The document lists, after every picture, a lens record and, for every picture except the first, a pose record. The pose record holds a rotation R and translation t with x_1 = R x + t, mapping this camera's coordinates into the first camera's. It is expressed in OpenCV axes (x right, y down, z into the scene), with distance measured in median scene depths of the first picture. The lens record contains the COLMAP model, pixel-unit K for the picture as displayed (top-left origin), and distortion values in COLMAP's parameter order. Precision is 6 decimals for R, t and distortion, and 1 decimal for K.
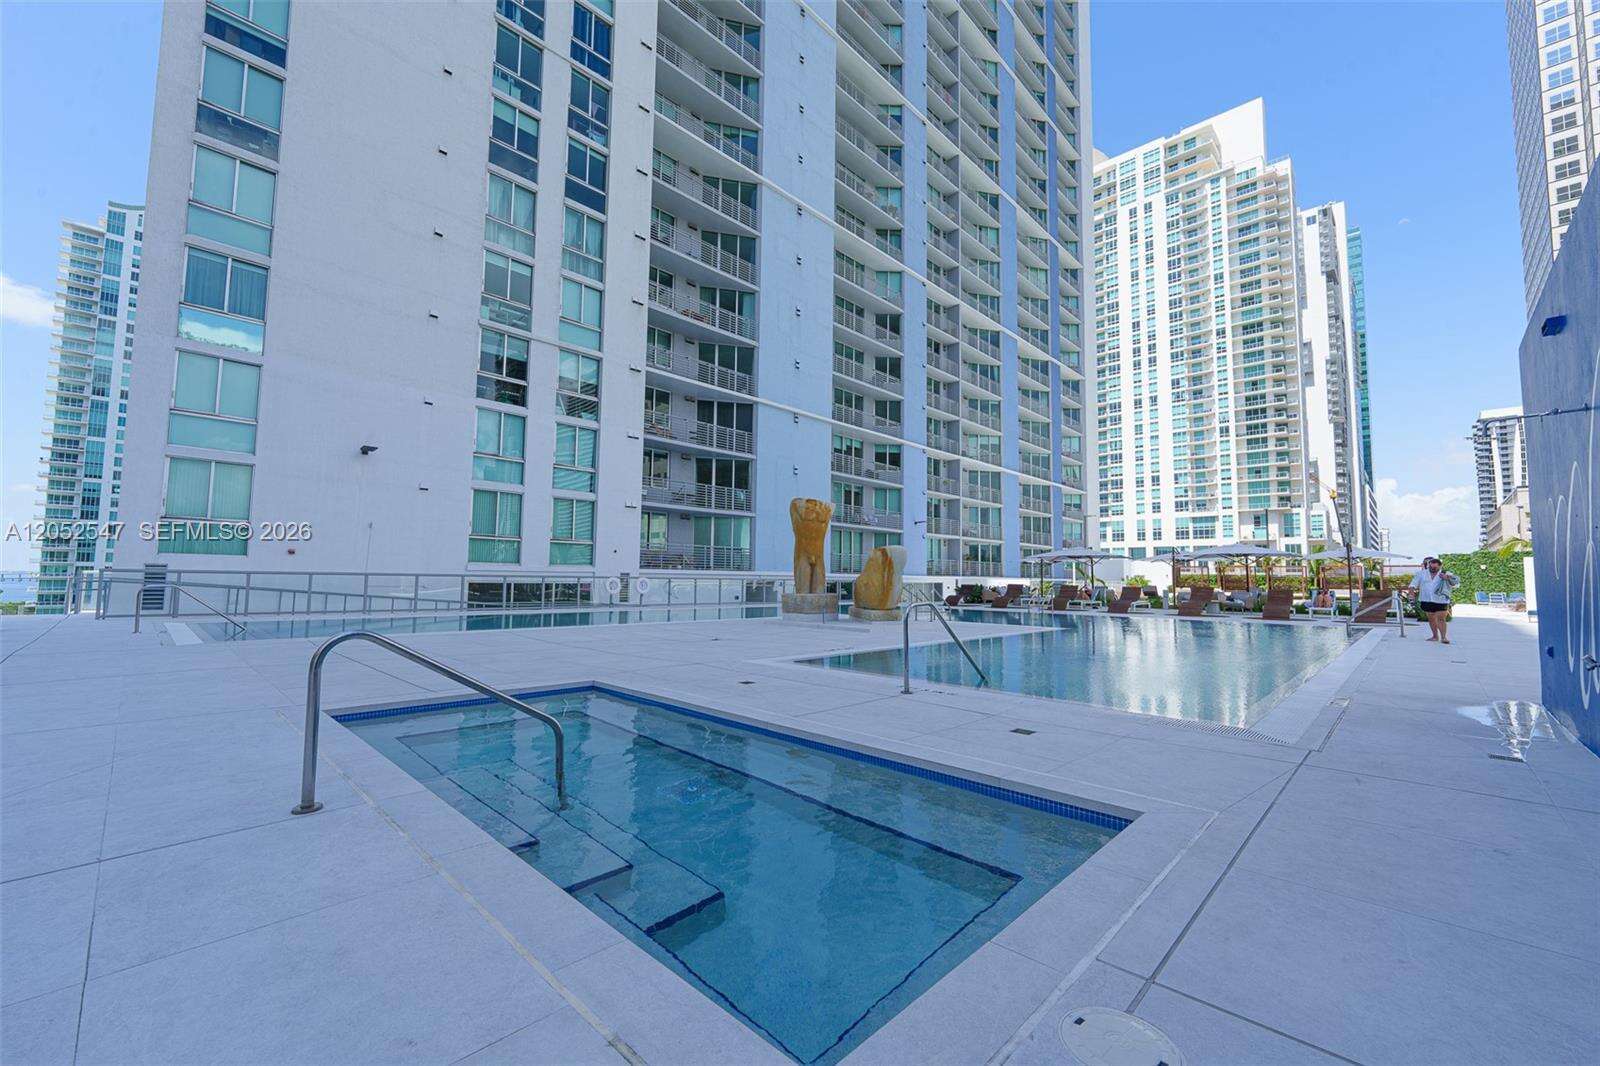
lens RADIAL K [[641.9, 0, 797.2], [0, 641.9, 532.8], [0, 0, 1]] dist [-0.003052, 0.000652]
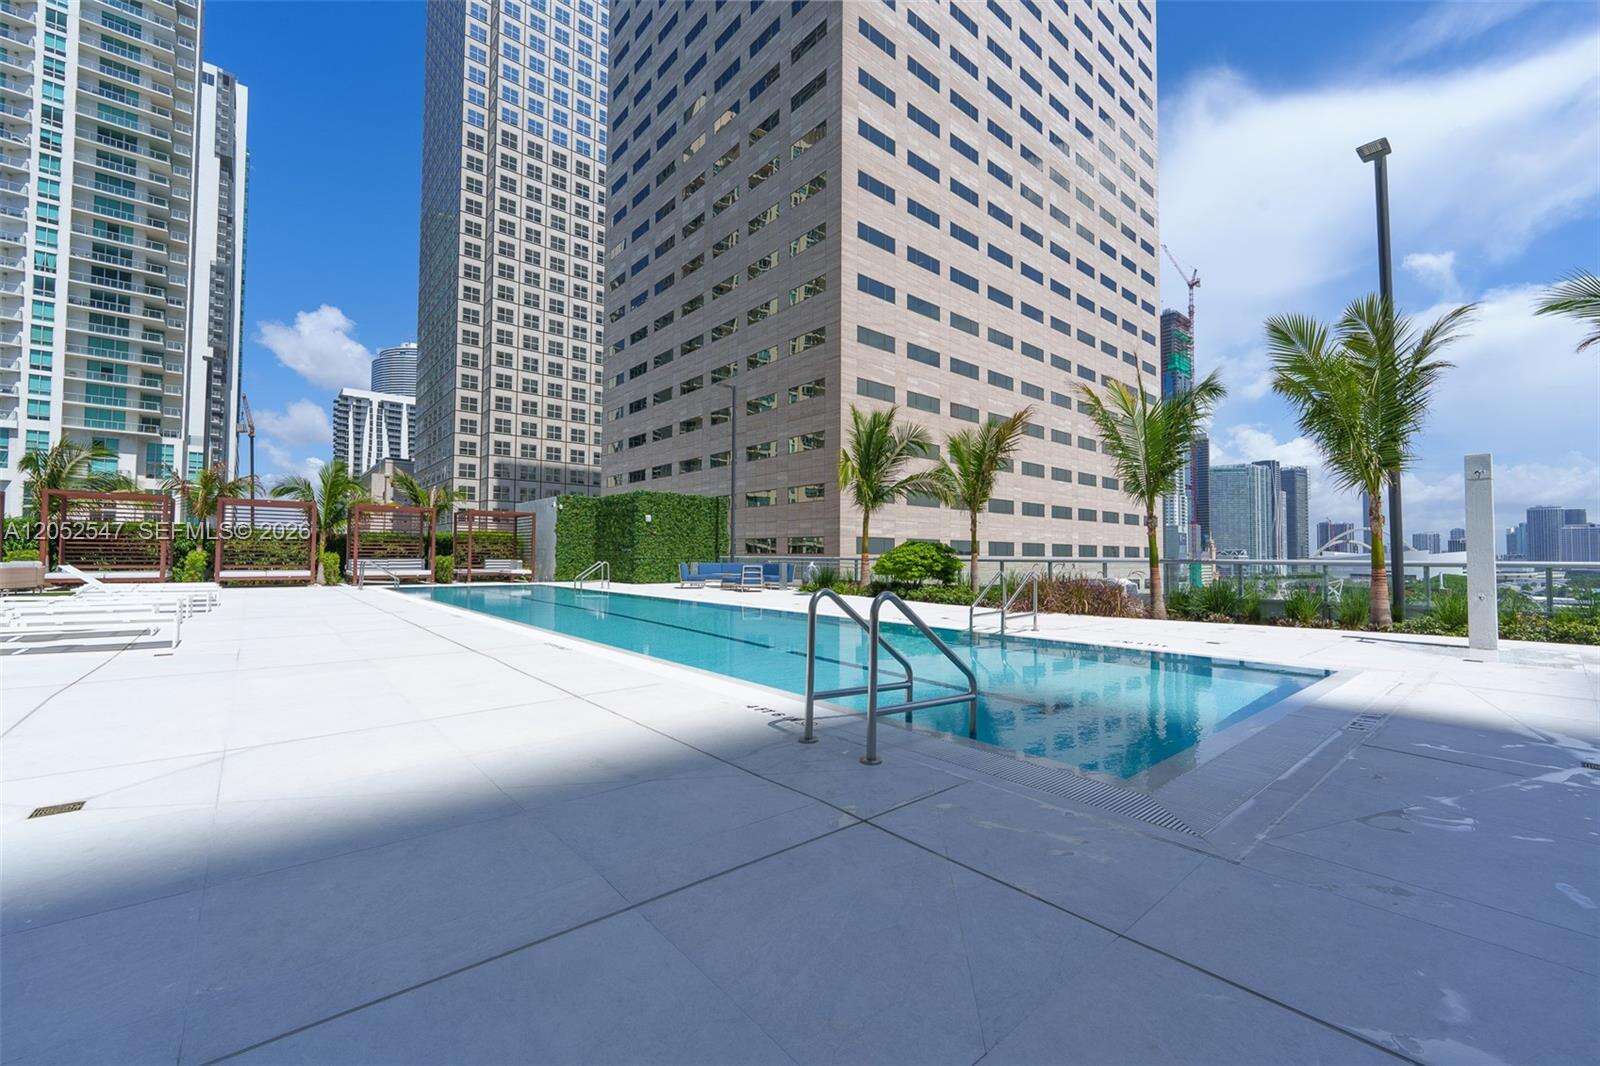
lens RADIAL K [[641.9, 0, 801.6], [0, 641.9, 535.8], [0, 0, 1]] dist [-0.003052, 0.000652]
pose [[0.088846, 0.019332, 0.995858, 0.145717], [-0.076401, 0.996998, -0.012538, 0.019834], [-0.993111, -0.074971, 0.090056, 0.234984]]
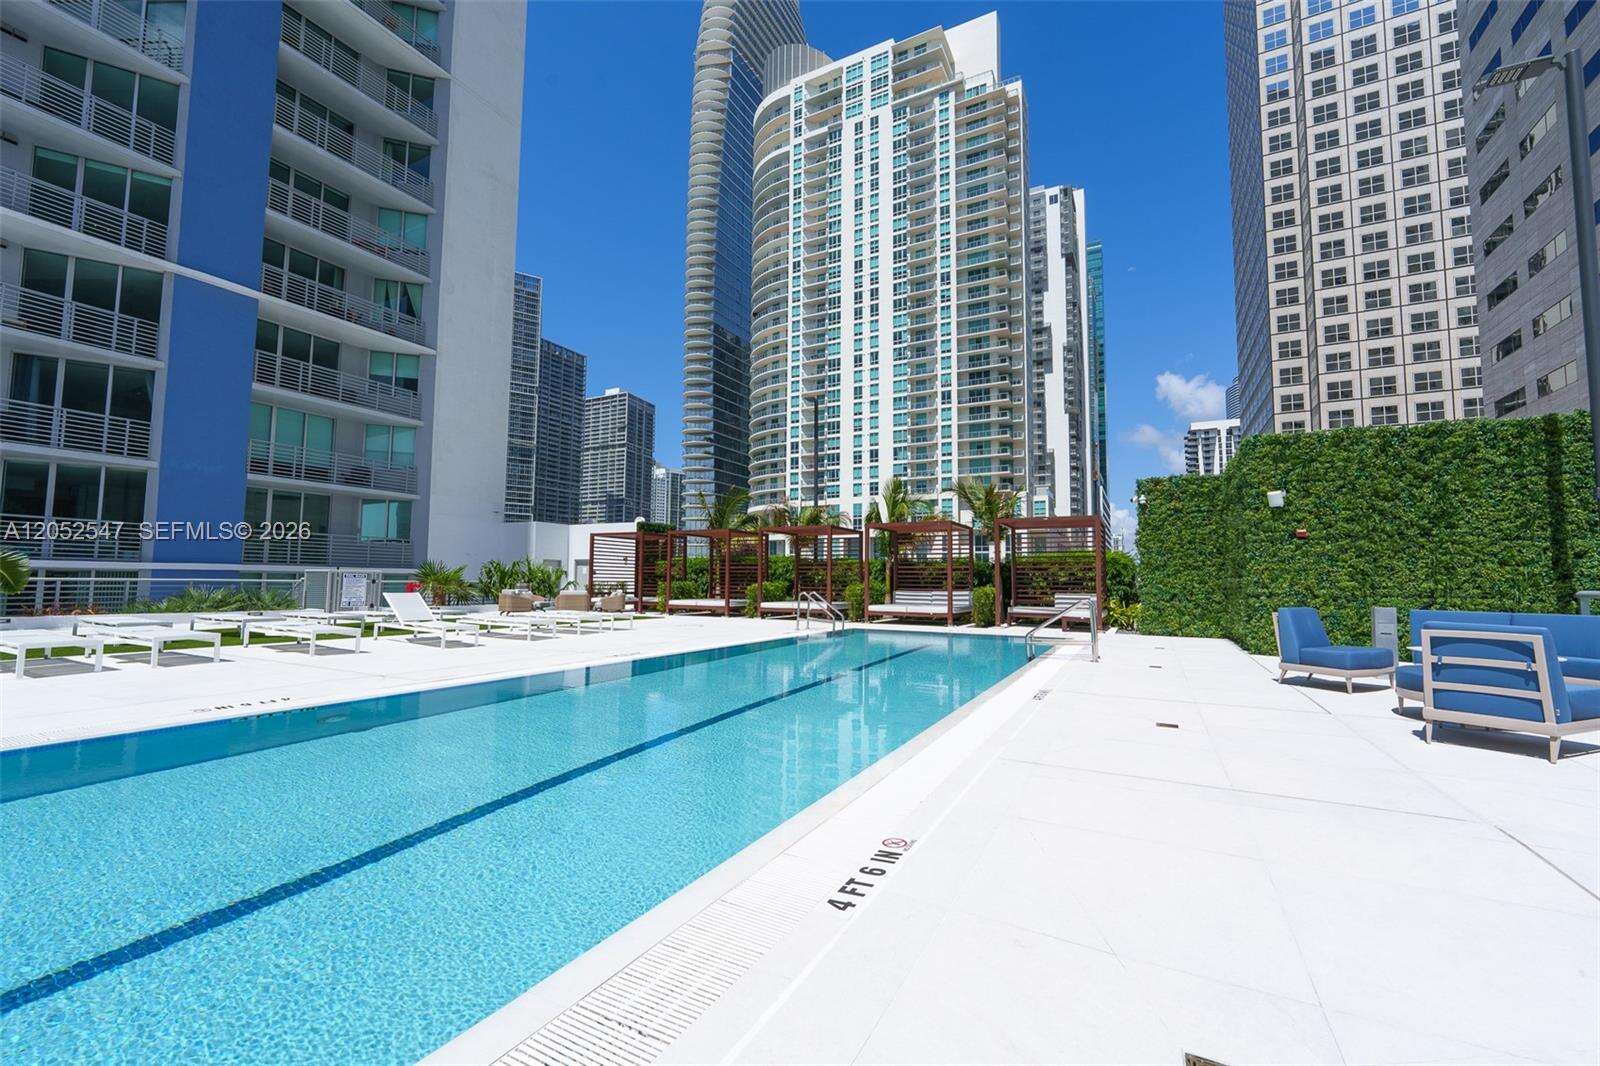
lens RADIAL K [[641.9, 0, 801.1], [0, 641.9, 541.6], [0, 0, 1]] dist [-0.003052, 0.000652]
pose [[0.961272, 0.011796, 0.275349, 0.242439], [-0.015021, 0.999841, 0.009607, 0.021082], [-0.275192, -0.013371, 0.961296, 0.236732]]
